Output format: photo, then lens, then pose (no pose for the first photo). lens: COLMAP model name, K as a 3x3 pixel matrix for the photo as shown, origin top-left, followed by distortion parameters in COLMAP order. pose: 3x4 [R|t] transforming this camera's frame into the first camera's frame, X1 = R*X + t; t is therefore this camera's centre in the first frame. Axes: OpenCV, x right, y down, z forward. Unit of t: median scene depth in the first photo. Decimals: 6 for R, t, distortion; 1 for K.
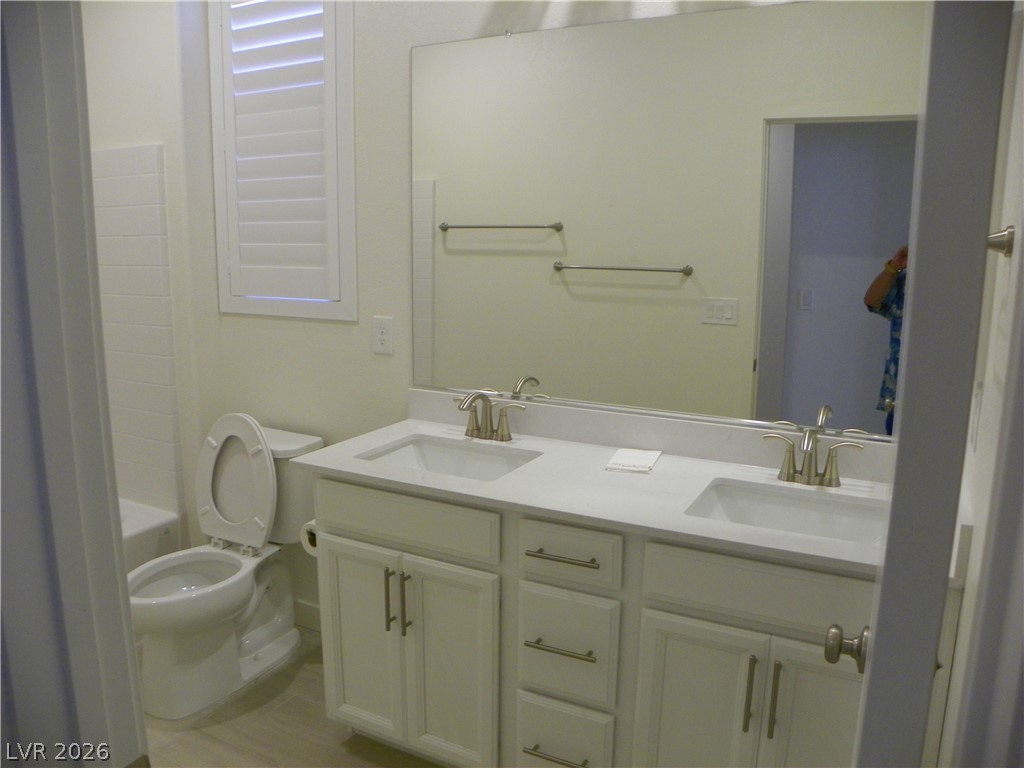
lens RADIAL K [[783.2, 0, 512.0], [0, 783.2, 384.0], [0, 0, 1]] dist [-0.150829, 0.089896]
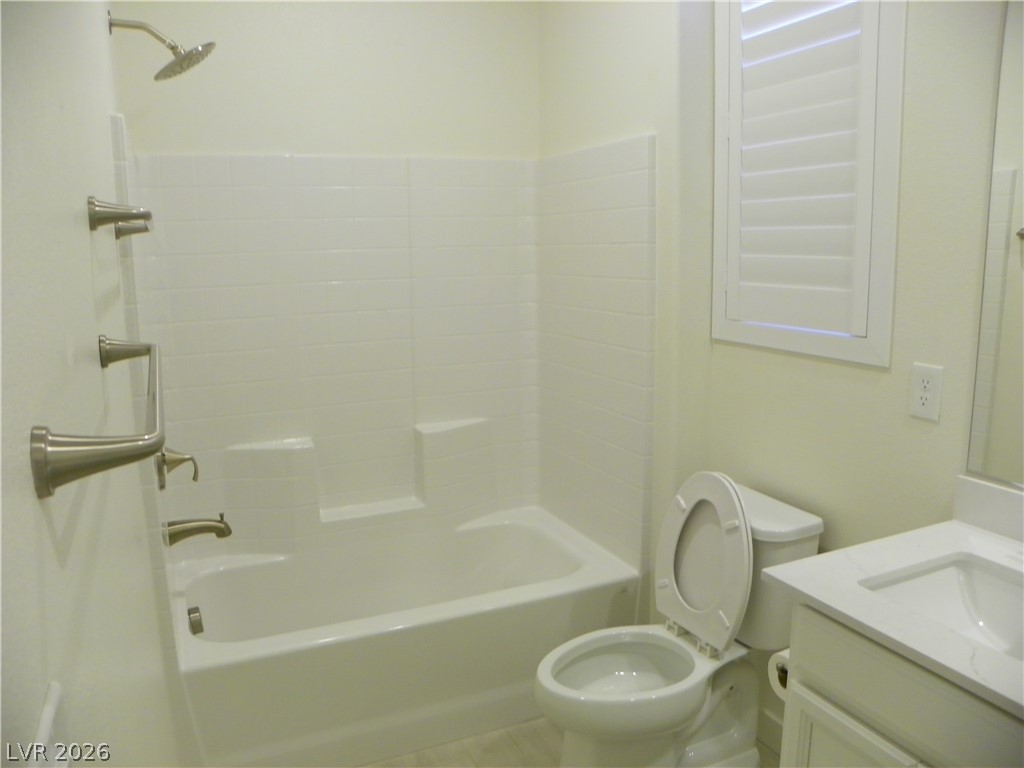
lens RADIAL K [[783.2, 0, 512.0], [0, 783.2, 384.0], [0, 0, 1]] dist [-0.150829, 0.089896]
pose [[0.787337, 0.086015, -0.610493, -0.047106], [-0.091285, 0.995570, 0.022543, -0.050109], [0.609727, 0.037980, 0.791701, 0.248479]]
